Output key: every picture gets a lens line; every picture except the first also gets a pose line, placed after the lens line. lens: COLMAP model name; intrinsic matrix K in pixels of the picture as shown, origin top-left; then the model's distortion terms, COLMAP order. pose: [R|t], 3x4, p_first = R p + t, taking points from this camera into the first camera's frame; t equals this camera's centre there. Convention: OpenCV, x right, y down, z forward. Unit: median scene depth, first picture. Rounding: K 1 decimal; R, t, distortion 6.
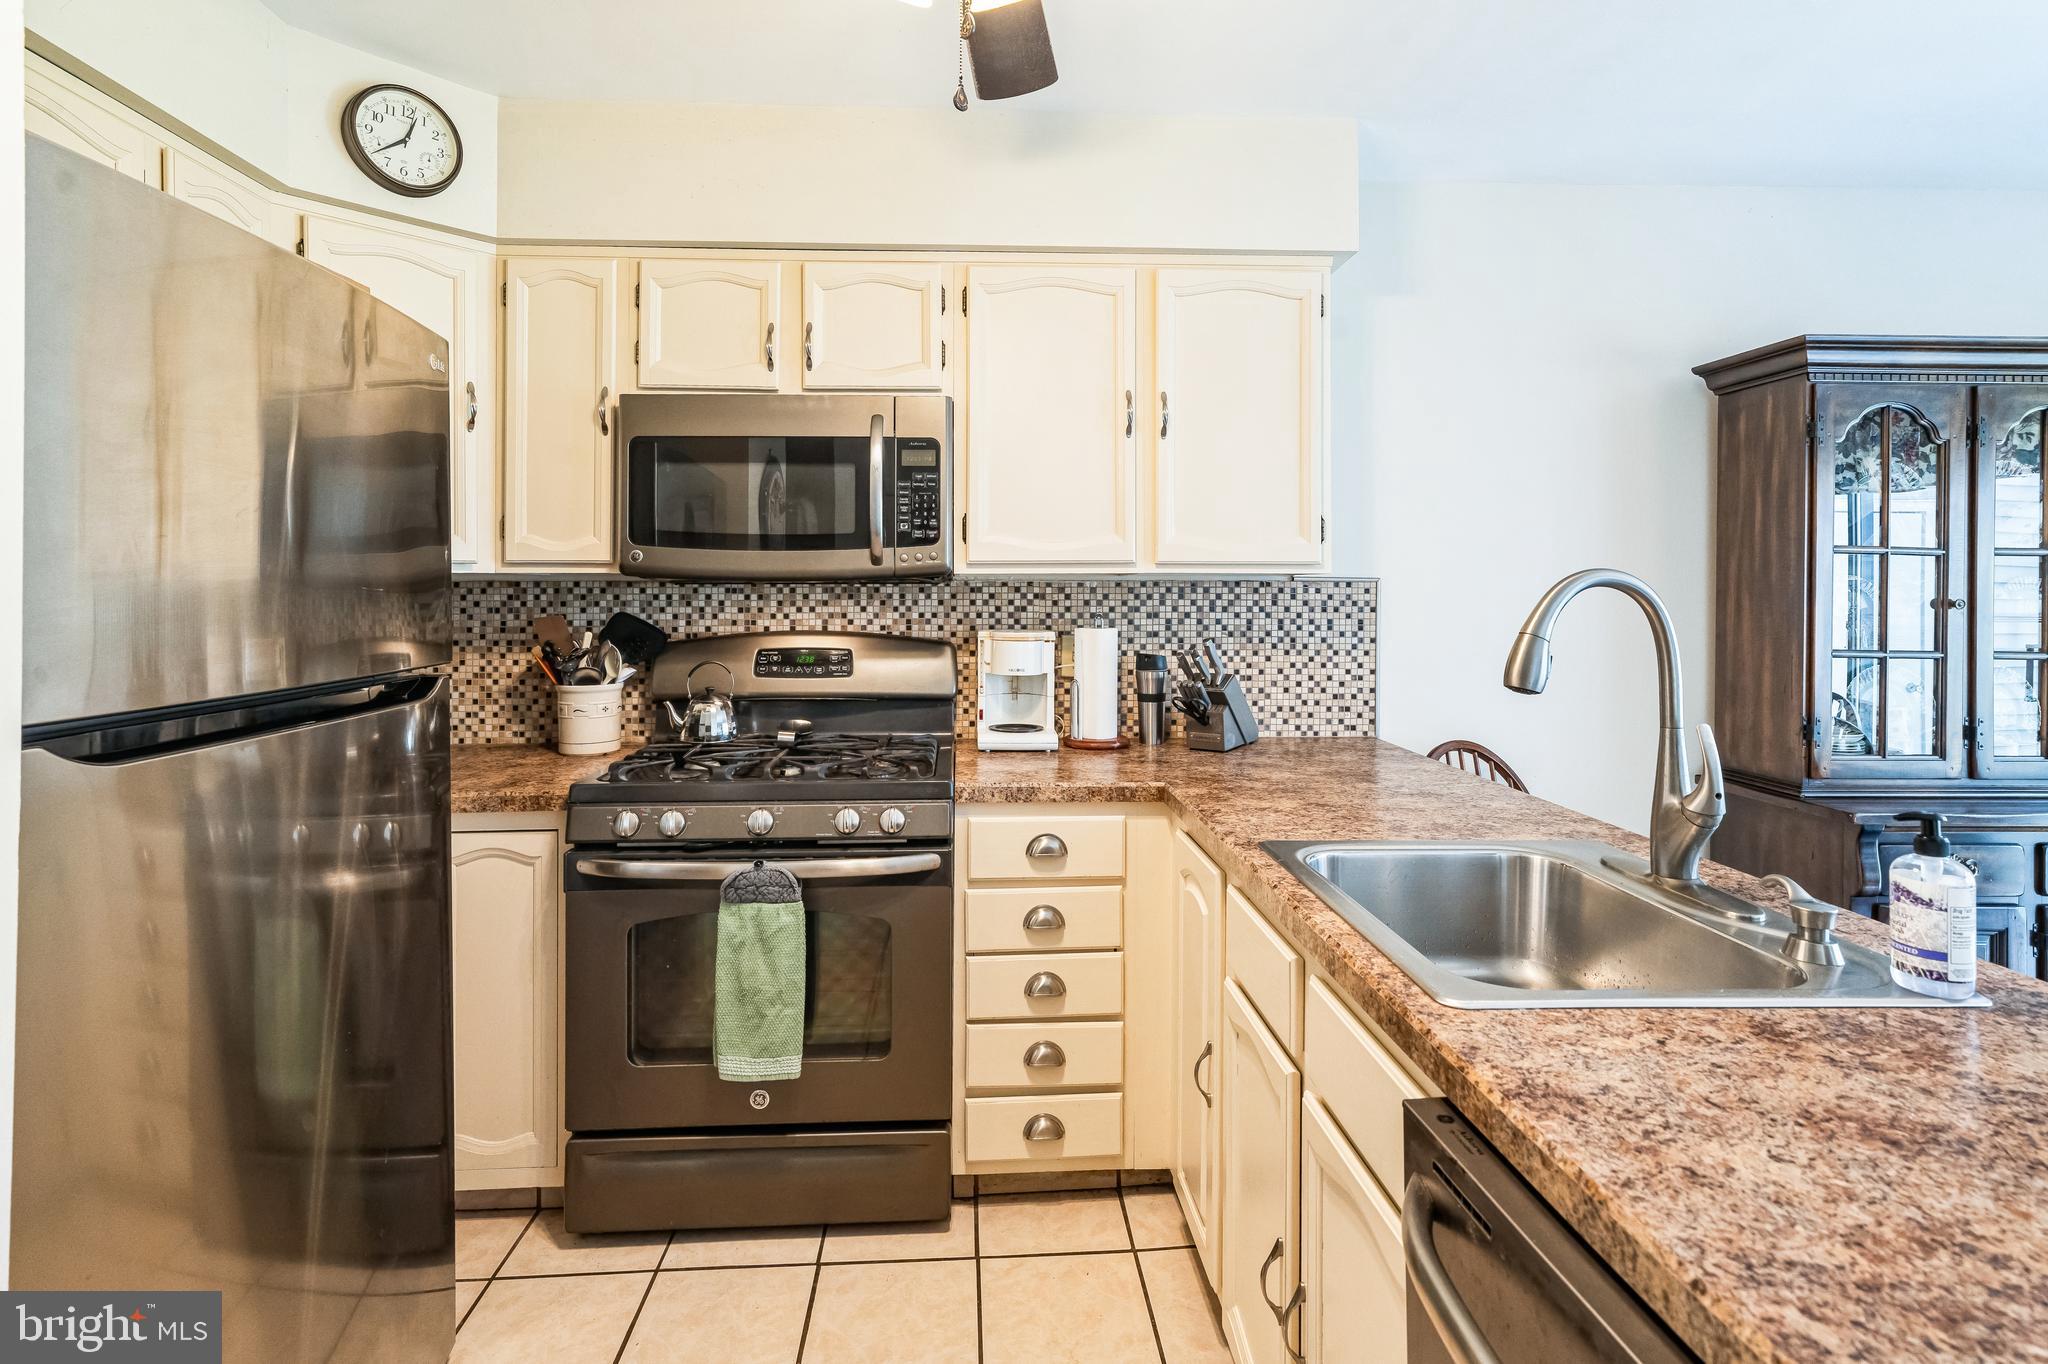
lens RADIAL K [[1009.5, 0, 1017.8], [0, 1009.5, 596.2], [0, 0, 1]] dist [-0.005196, 0.009273]
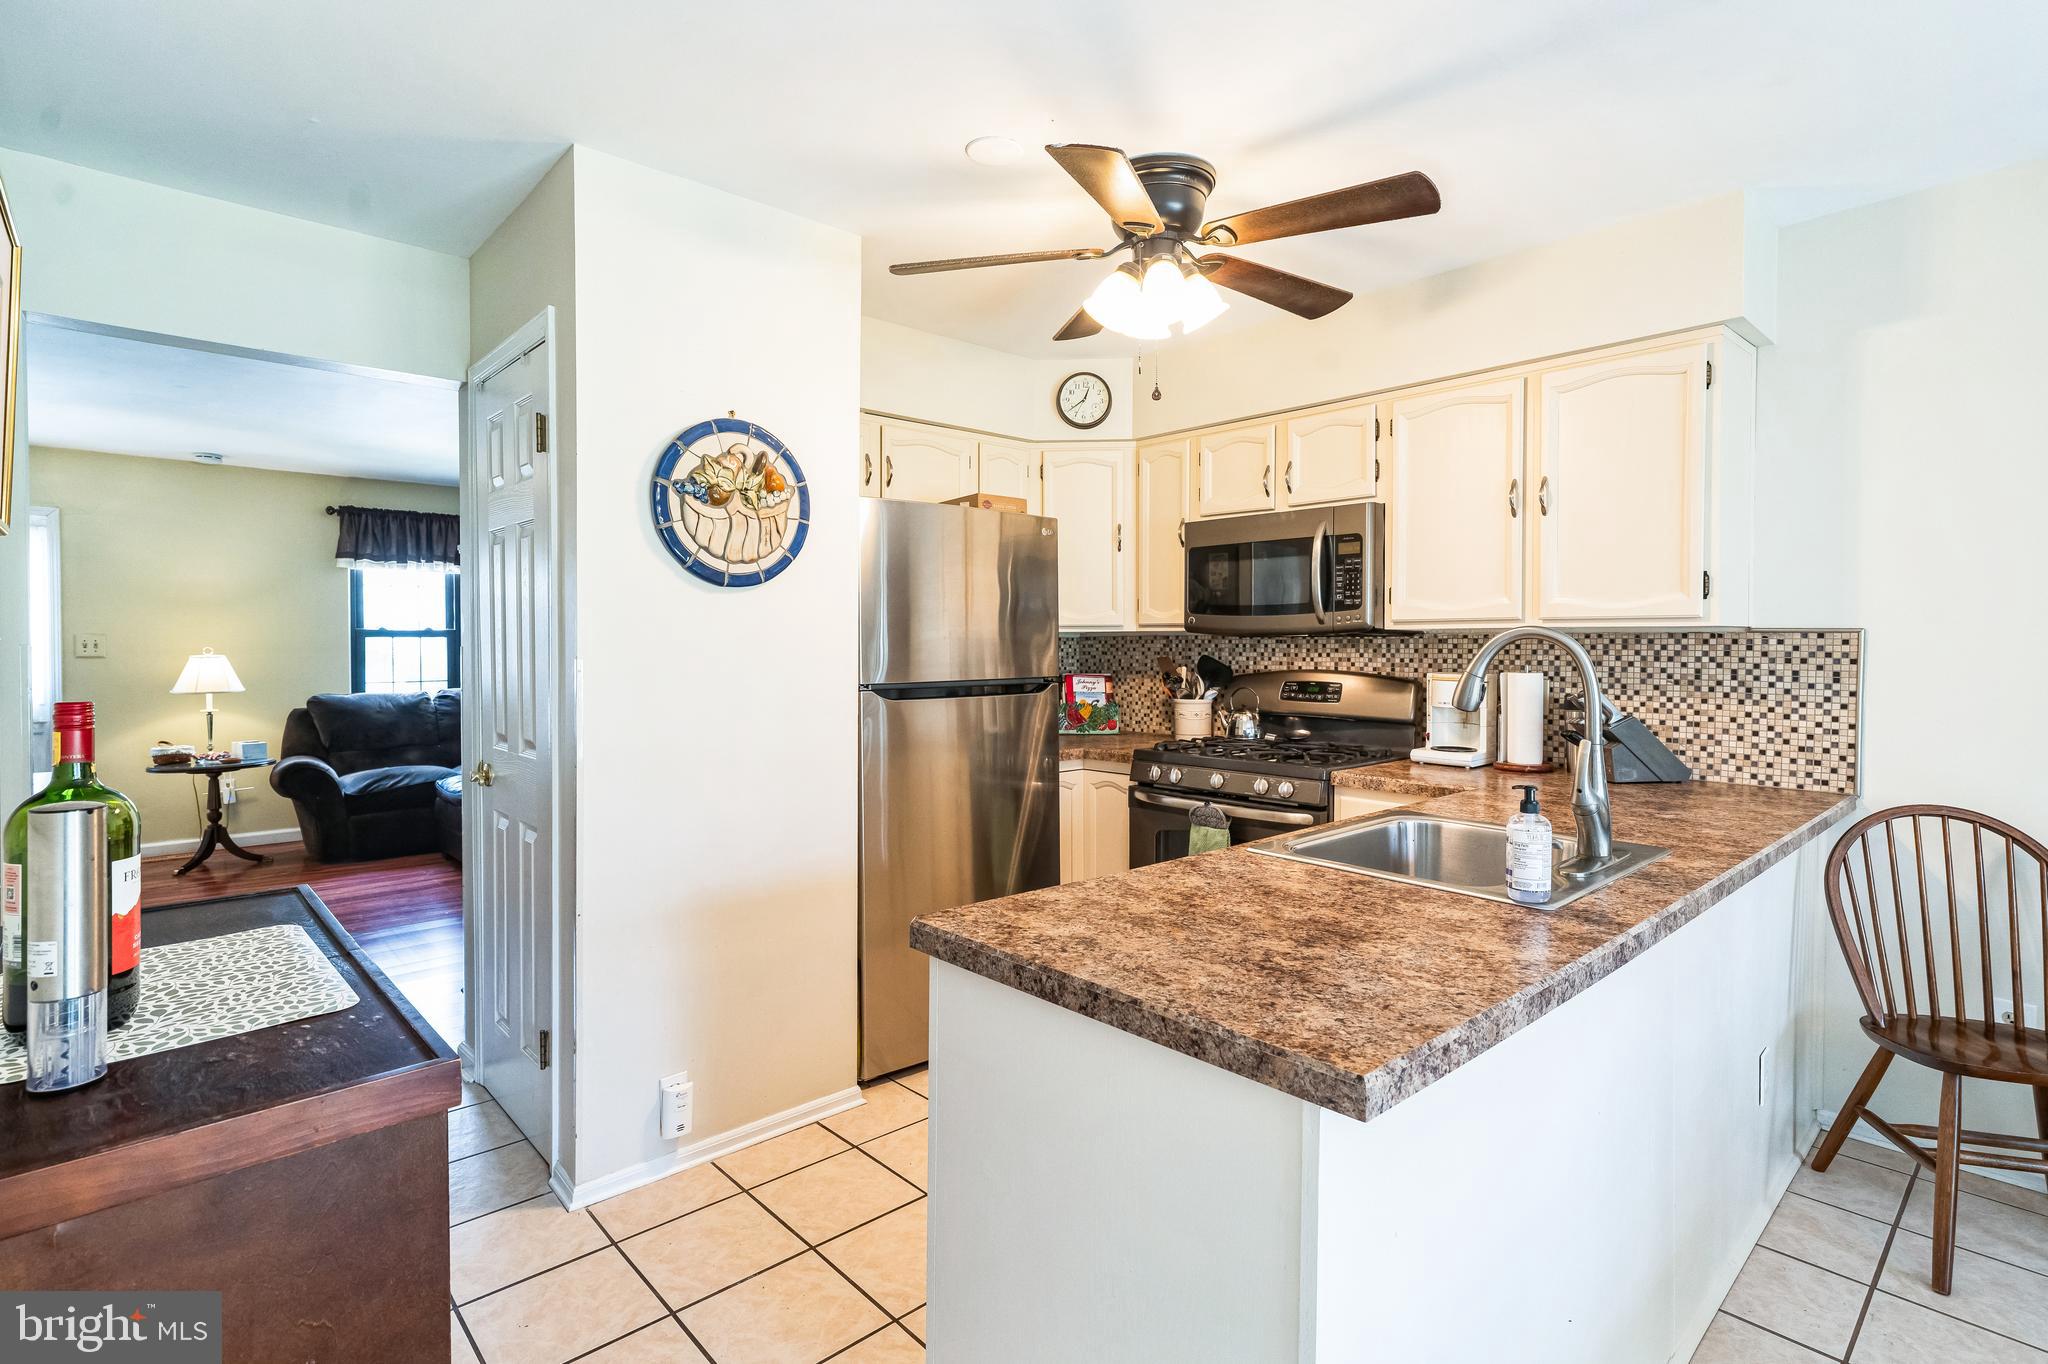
lens RADIAL K [[1004.1, 0, 1030.6], [0, 1004.1, 670.3], [0, 0, 1]] dist [0.000005, 0.000109]
pose [[0.641169, 0.022346, -0.767074, 0.606706], [-0.004181, 0.999663, 0.025627, 0.000380], [0.767389, -0.013224, 0.641046, -0.217498]]
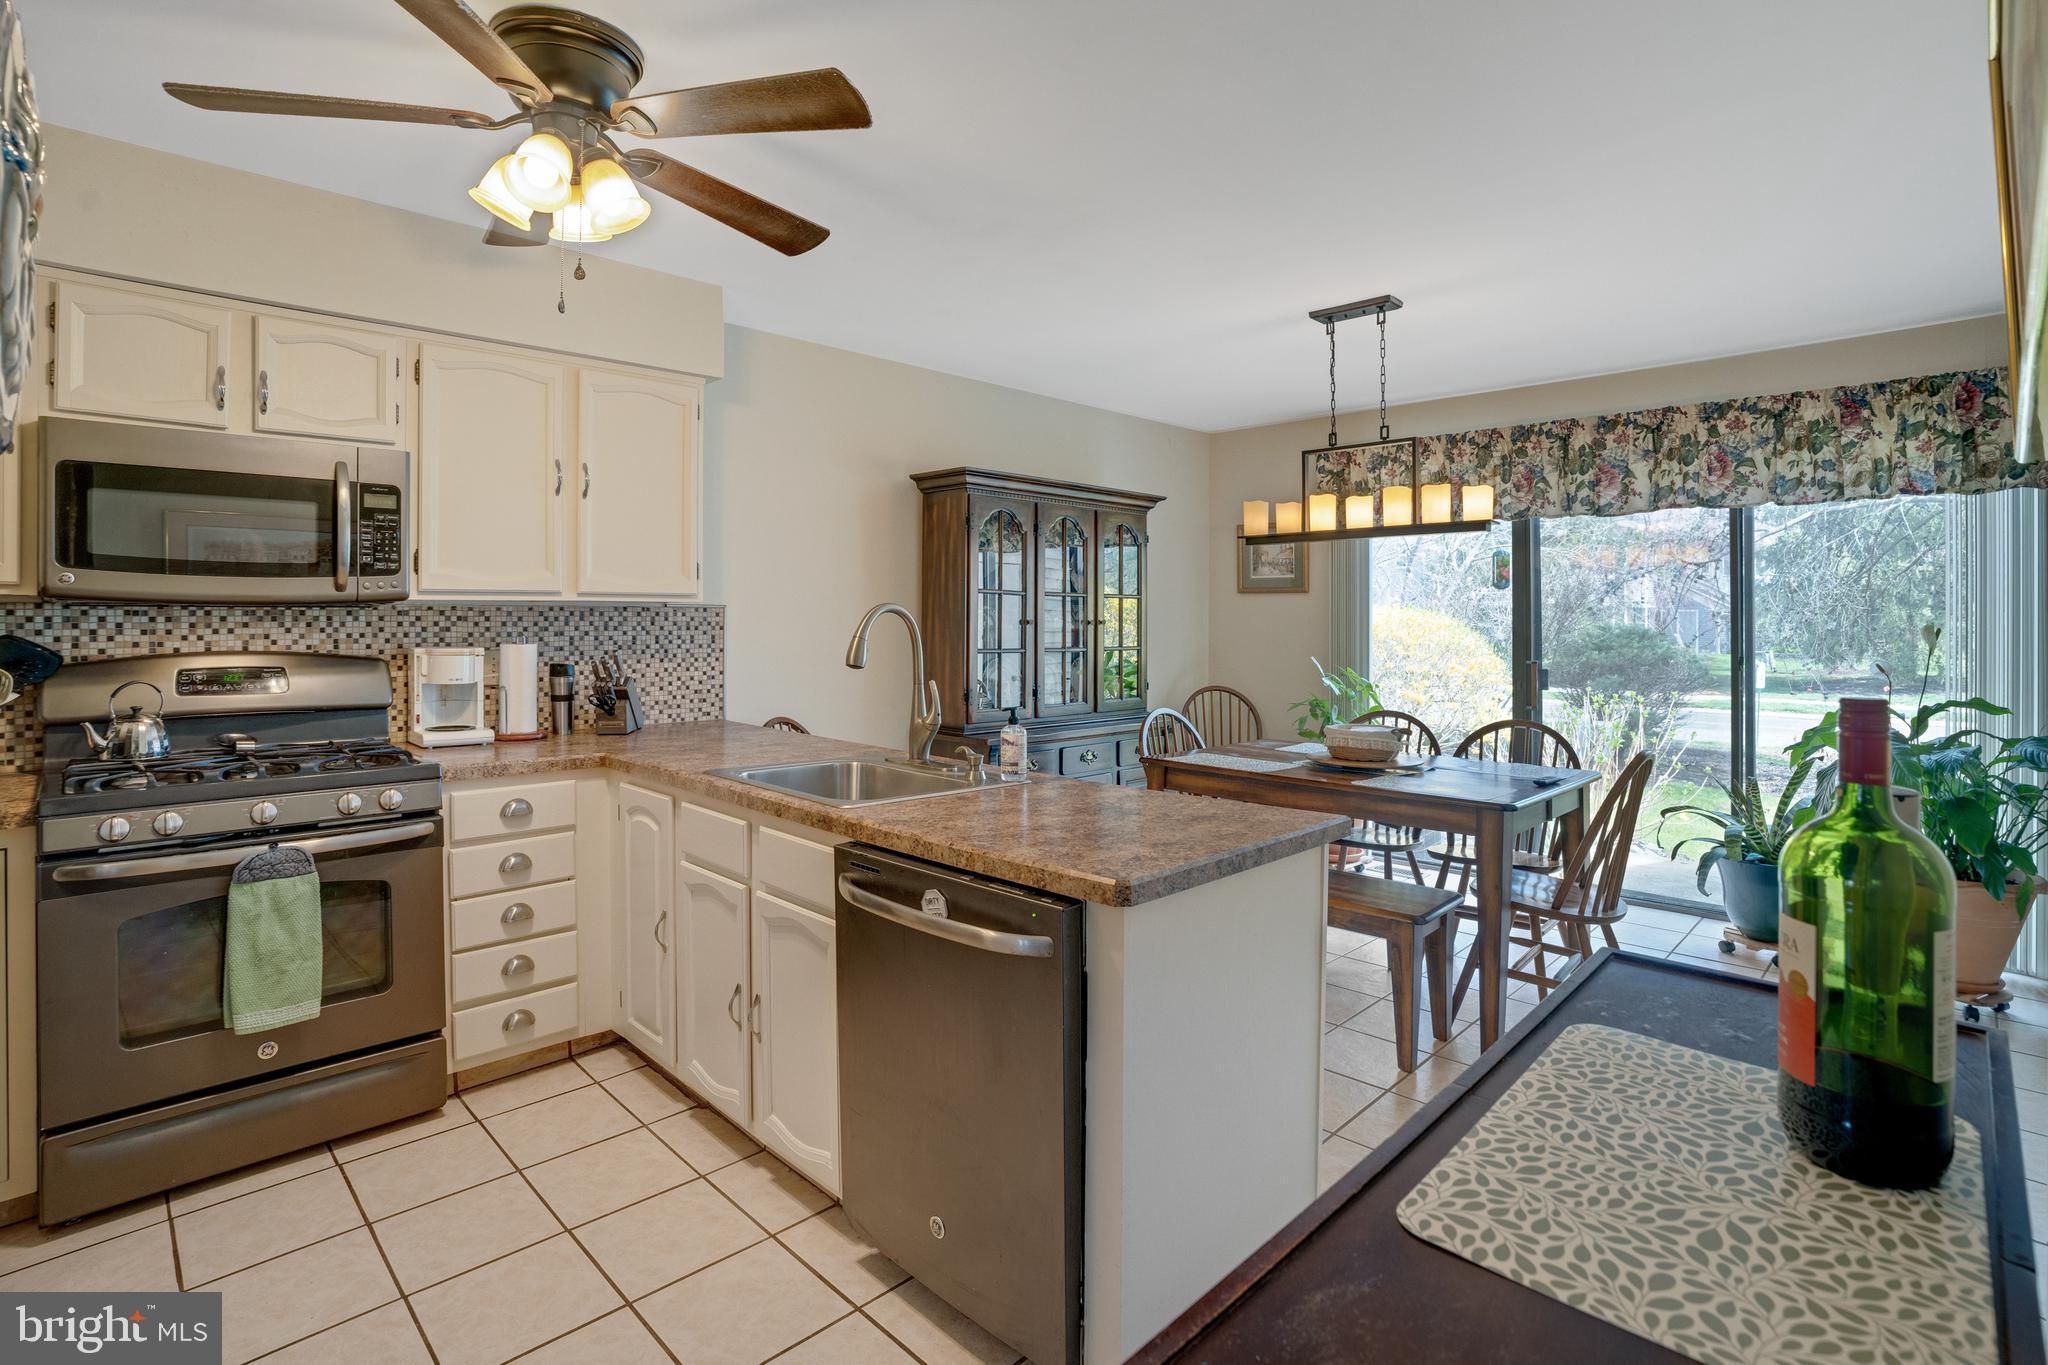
lens RADIAL K [[985.4, 0, 1014.1], [0, 985.4, 624.7], [0, 0, 1]] dist [-0.071720, 0.029865]
pose [[0.750568, -0.004497, 0.660778, -0.246611], [0.001135, 0.999984, 0.005517, 0.001817], [-0.660793, -0.003391, 0.750561, -0.290432]]
